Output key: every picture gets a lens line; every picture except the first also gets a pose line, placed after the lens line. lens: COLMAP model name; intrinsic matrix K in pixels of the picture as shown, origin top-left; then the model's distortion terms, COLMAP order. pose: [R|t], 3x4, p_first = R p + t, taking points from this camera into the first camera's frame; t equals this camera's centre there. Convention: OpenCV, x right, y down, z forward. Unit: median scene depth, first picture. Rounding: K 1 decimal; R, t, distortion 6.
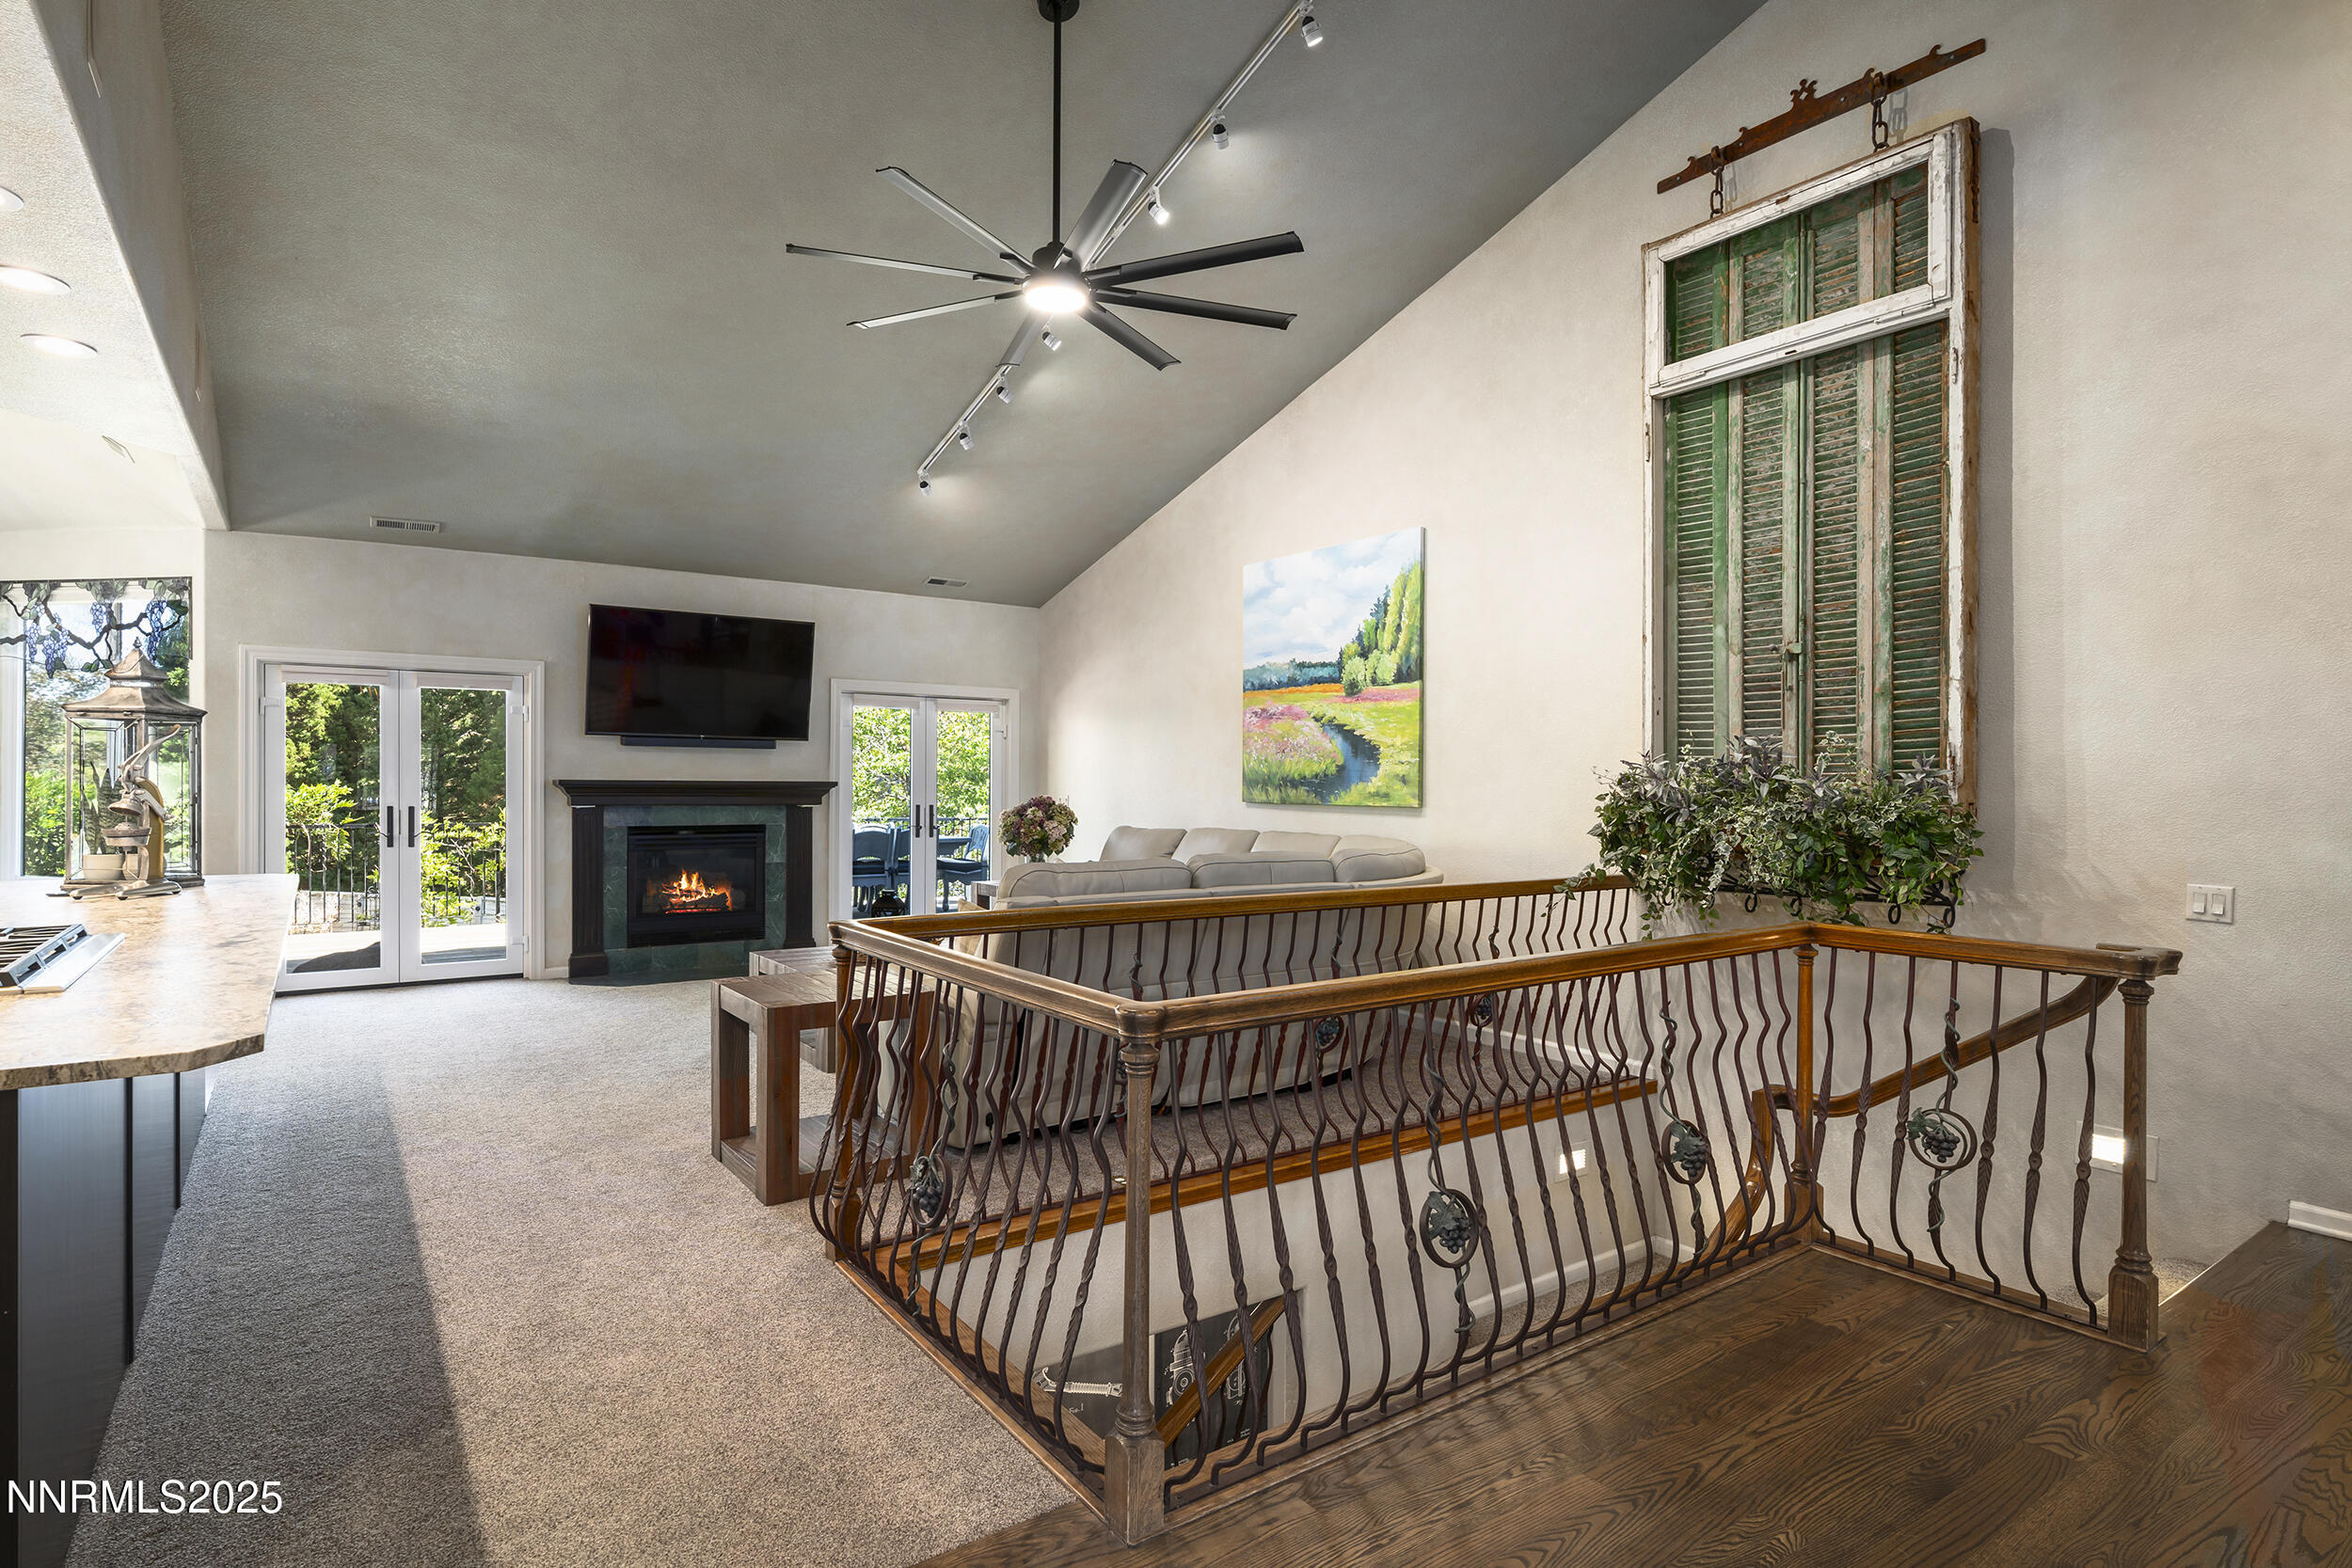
lens RADIAL K [[1196.8, 0, 1157.7], [0, 1196.8, 793.1], [0, 0, 1]] dist [-0.002299, 0.001295]
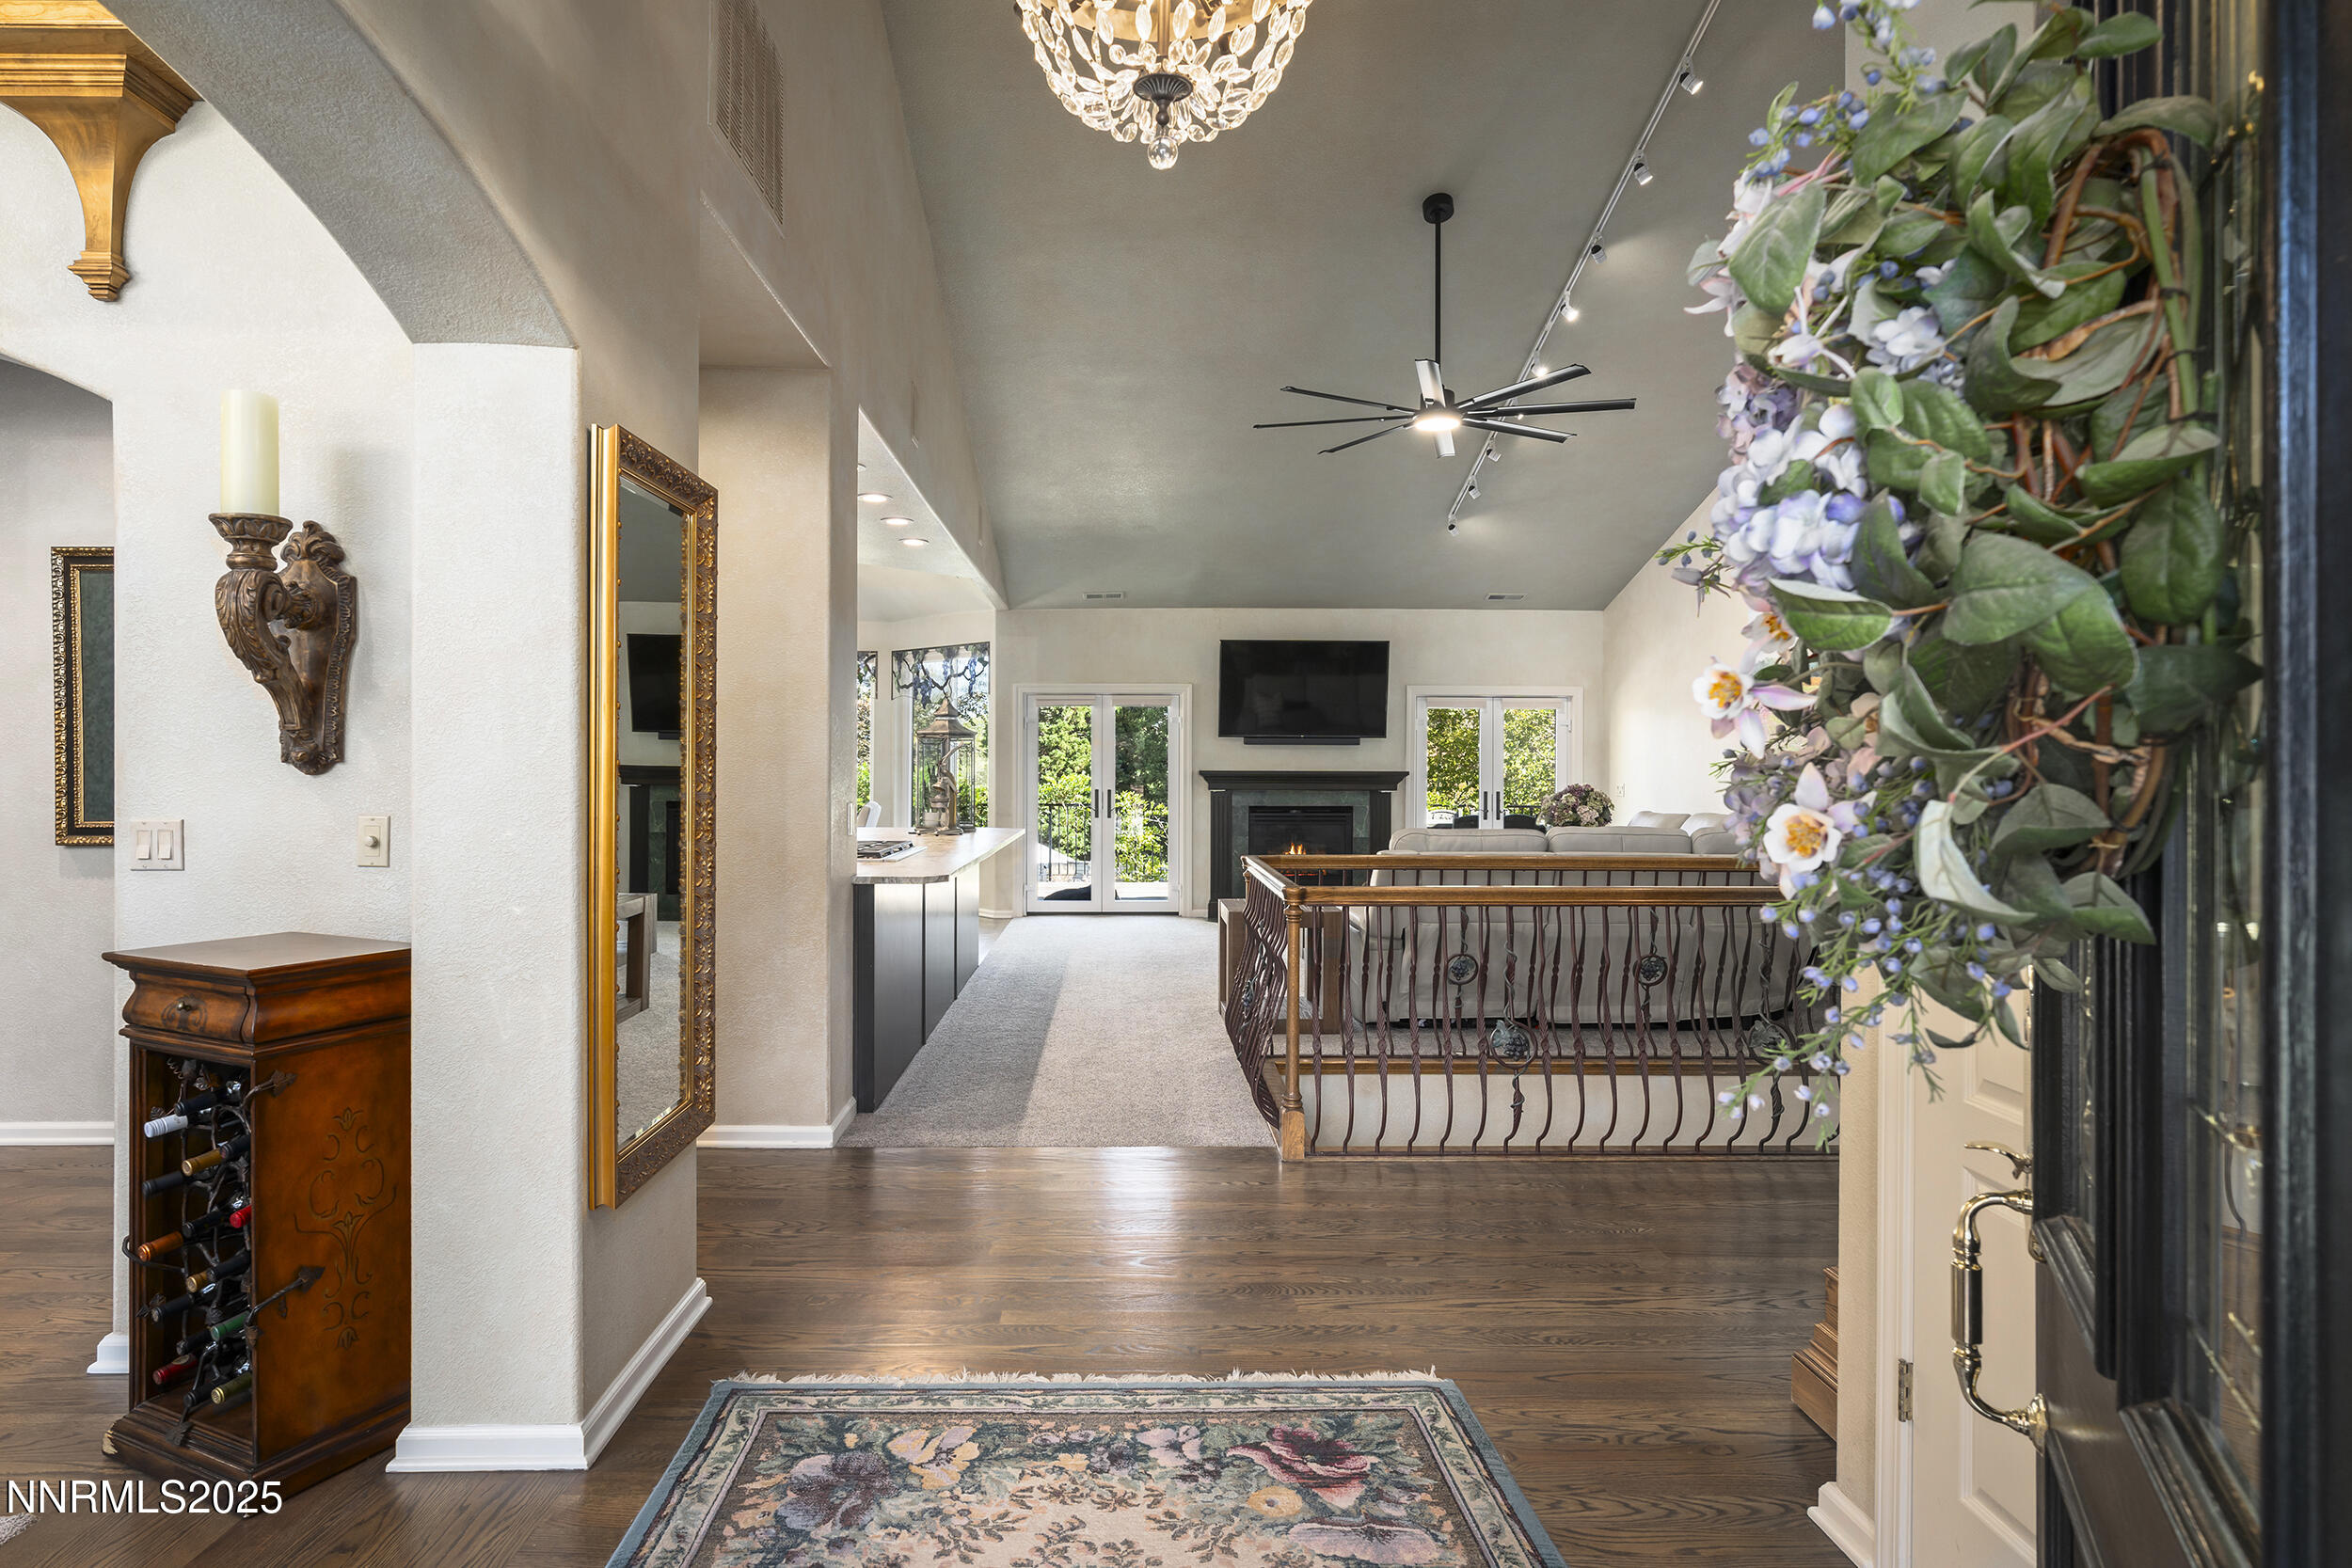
lens RADIAL K [[1276.6, 0, 1159.2], [0, 1276.6, 775.0], [0, 0, 1]] dist [0.004792, 0.000994]
pose [[0.833649, -0.002114, -0.552291, 0.253840], [-0.001654, 0.999979, -0.006324, 0.002758], [0.552293, 0.006185, 0.833627, -0.227126]]
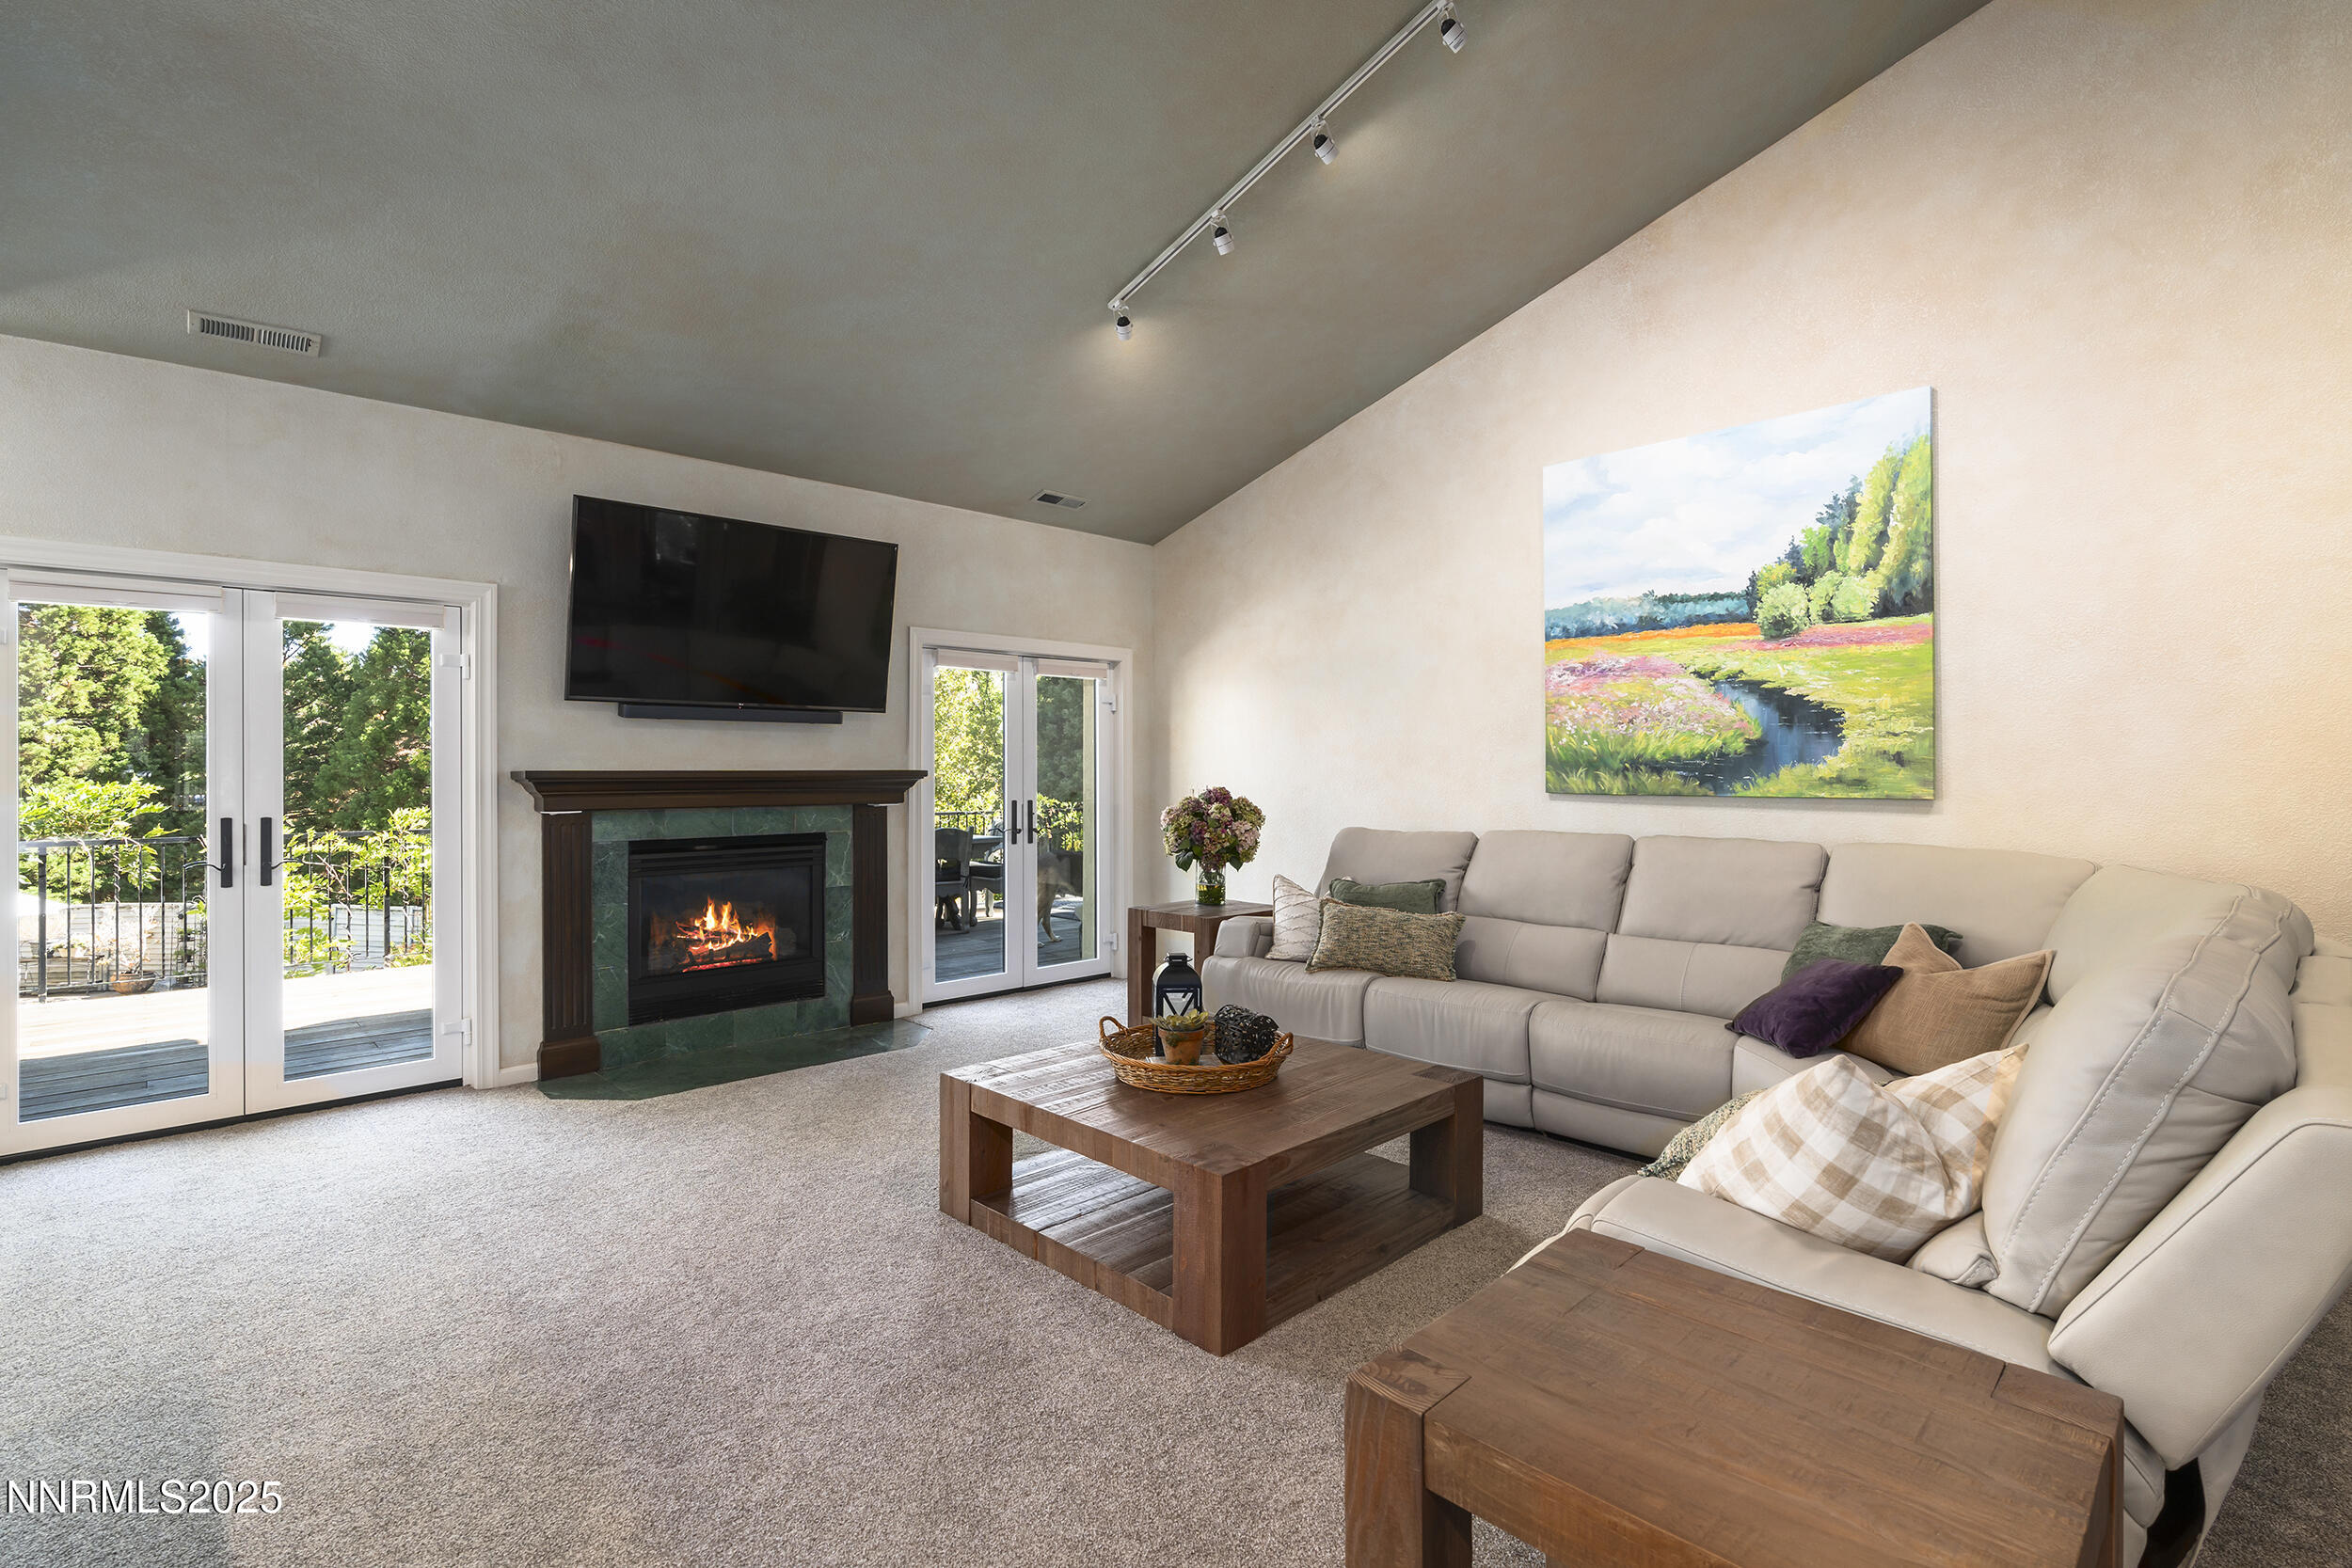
lens RADIAL K [[1086.3, 0, 1170.1], [0, 1086.3, 765.1], [0, 0, 1]] dist [-0.002433, 0.001268]
pose [[0.988851, -0.008556, 0.148665, -0.242691], [0.010320, 0.999885, -0.011094, -0.004316], [-0.148553, 0.012504, 0.988825, 0.373727]]
